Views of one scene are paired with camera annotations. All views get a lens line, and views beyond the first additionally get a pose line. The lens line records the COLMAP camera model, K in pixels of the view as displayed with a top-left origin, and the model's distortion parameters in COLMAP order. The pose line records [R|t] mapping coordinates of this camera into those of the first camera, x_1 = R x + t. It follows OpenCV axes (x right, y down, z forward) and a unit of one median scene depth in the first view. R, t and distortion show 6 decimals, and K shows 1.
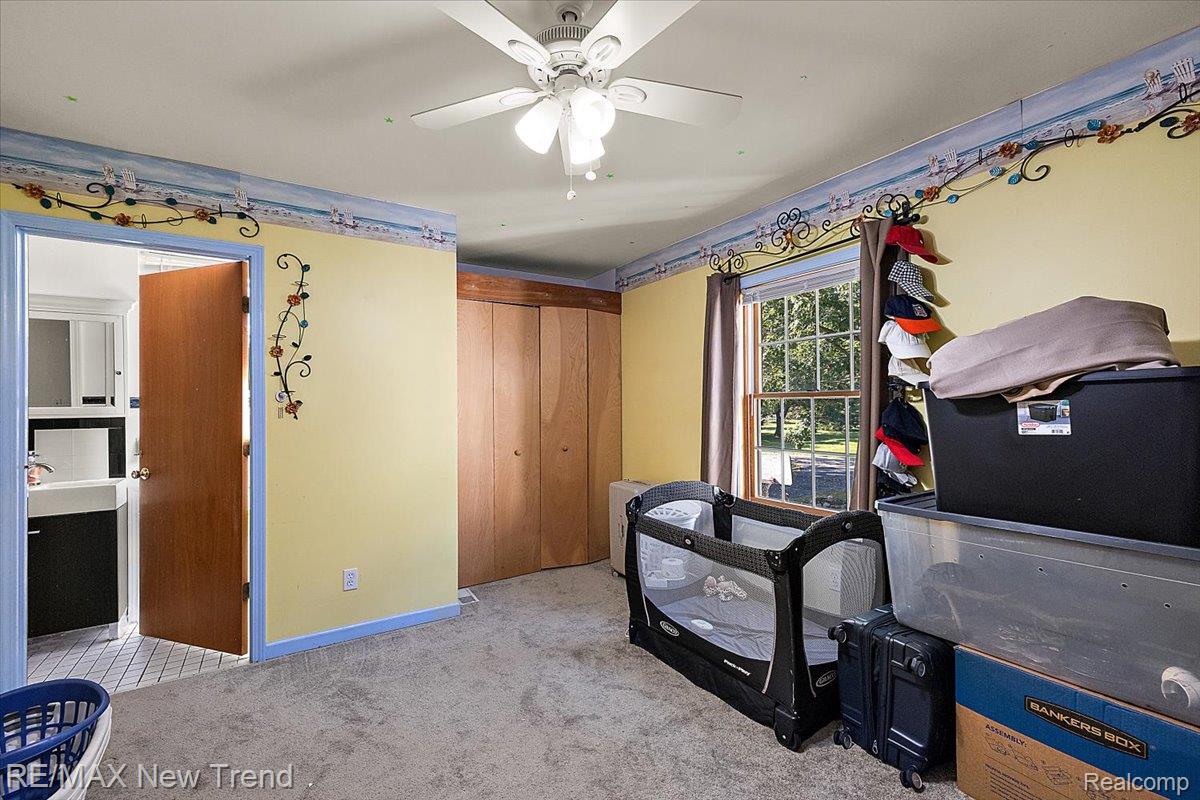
lens RADIAL K [[513.4, 0, 591.1], [0, 513.4, 401.6], [0, 0, 1]] dist [0.001614, 0.000048]
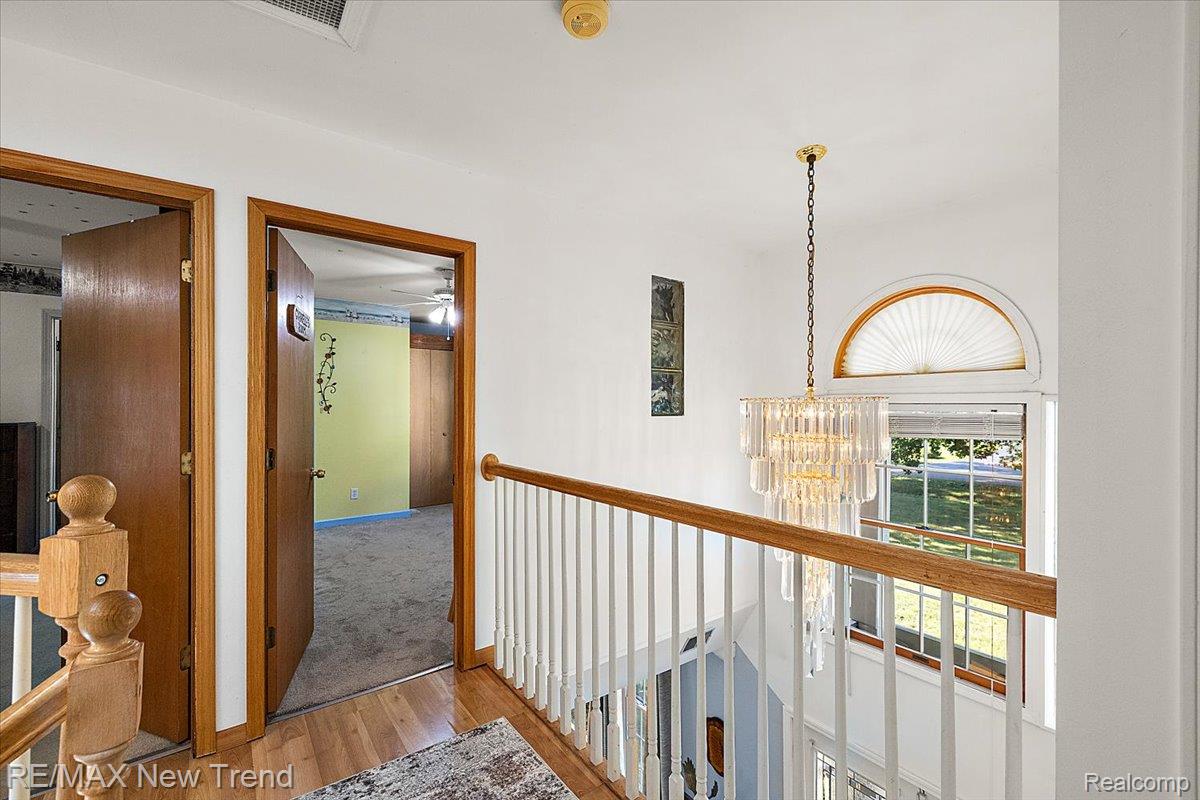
lens RADIAL K [[513.4, 0, 591.1], [0, 513.4, 401.6], [0, 0, 1]] dist [0.001614, 0.000048]
pose [[0.996509, 0.007876, 0.083110, 0.295915], [-0.008006, 0.999967, 0.001229, -0.025335], [-0.083098, -0.001890, 0.996540, -1.120301]]
